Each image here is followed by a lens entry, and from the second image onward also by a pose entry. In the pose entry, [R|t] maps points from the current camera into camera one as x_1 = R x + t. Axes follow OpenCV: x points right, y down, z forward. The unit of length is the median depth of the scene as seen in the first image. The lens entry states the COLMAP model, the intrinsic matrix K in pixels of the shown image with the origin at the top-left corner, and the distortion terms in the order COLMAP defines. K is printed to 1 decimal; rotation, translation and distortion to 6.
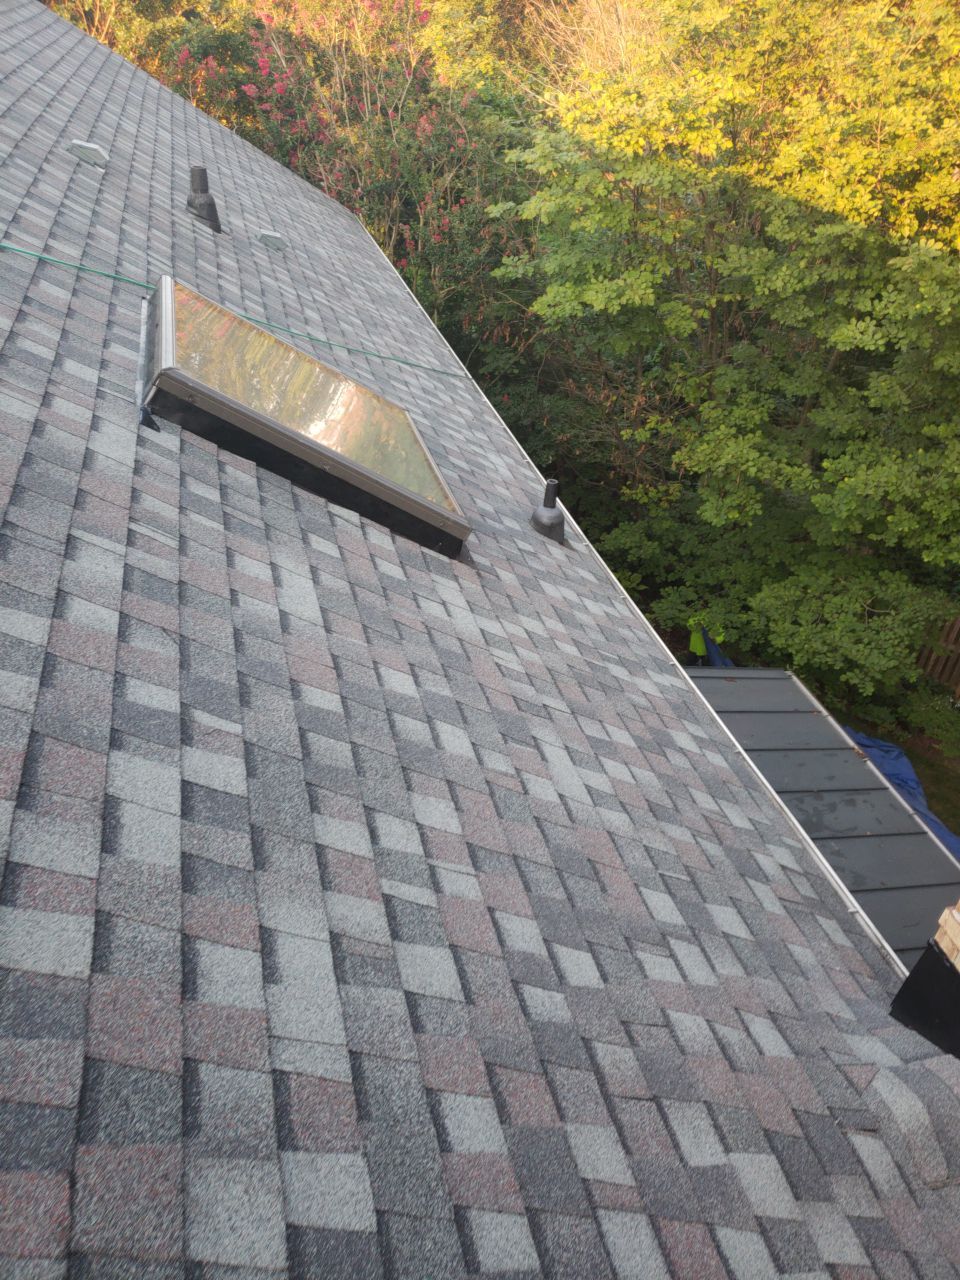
lens RADIAL K [[999.2, 0, 471.1], [0, 999.2, 640.1], [0, 0, 1]] dist [0.072698, -0.204256]
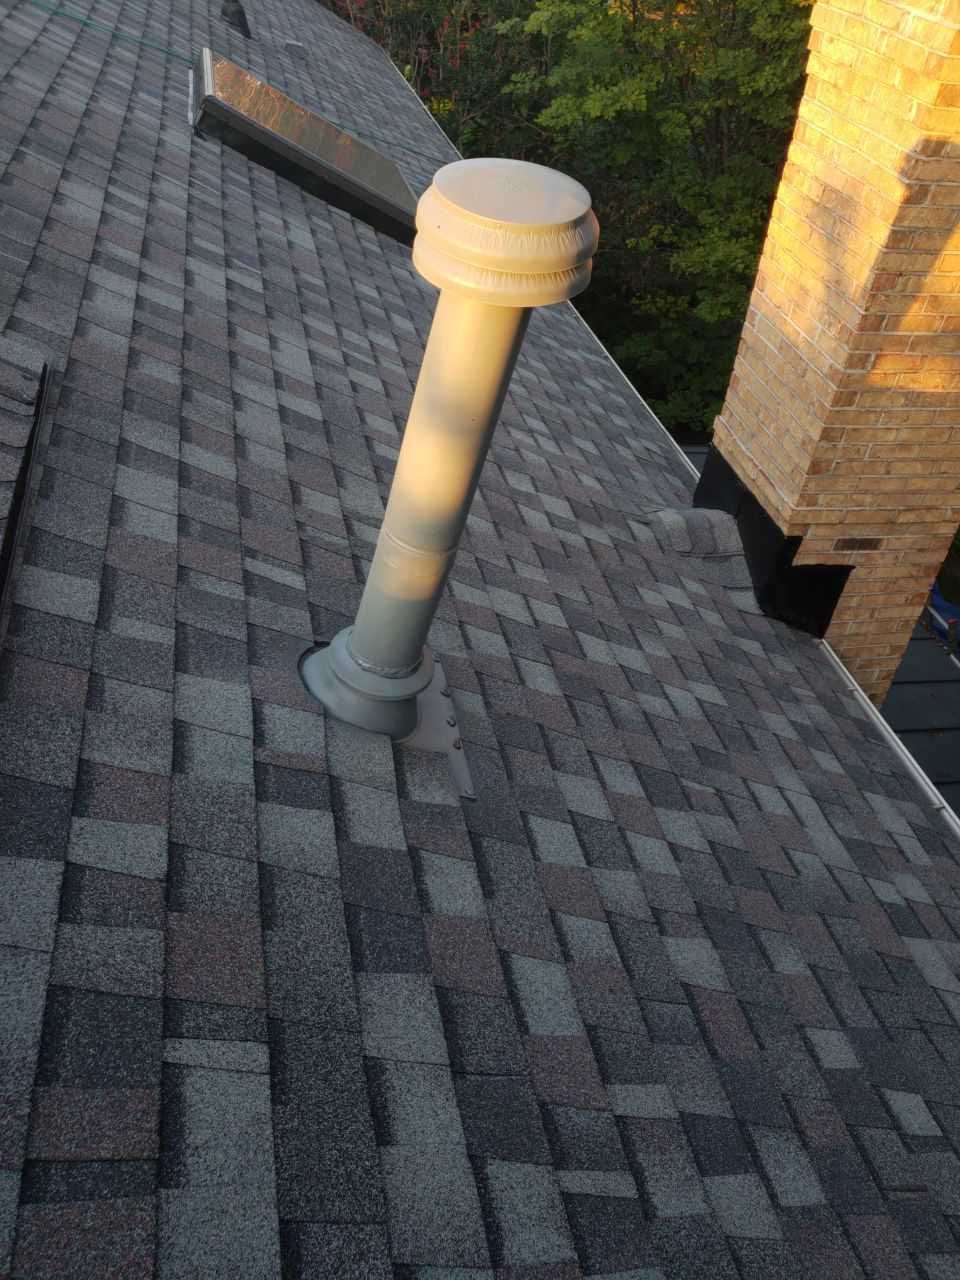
lens RADIAL K [[968.9, 0, 479.5], [0, 968.9, 641.0], [0, 0, 1]] dist [0.015961, 0.000242]
pose [[0.998245, -0.020757, -0.055468, 0.046784], [0.027646, 0.991586, 0.126465, 0.107022], [0.052376, -0.127777, 0.990419, -0.147910]]
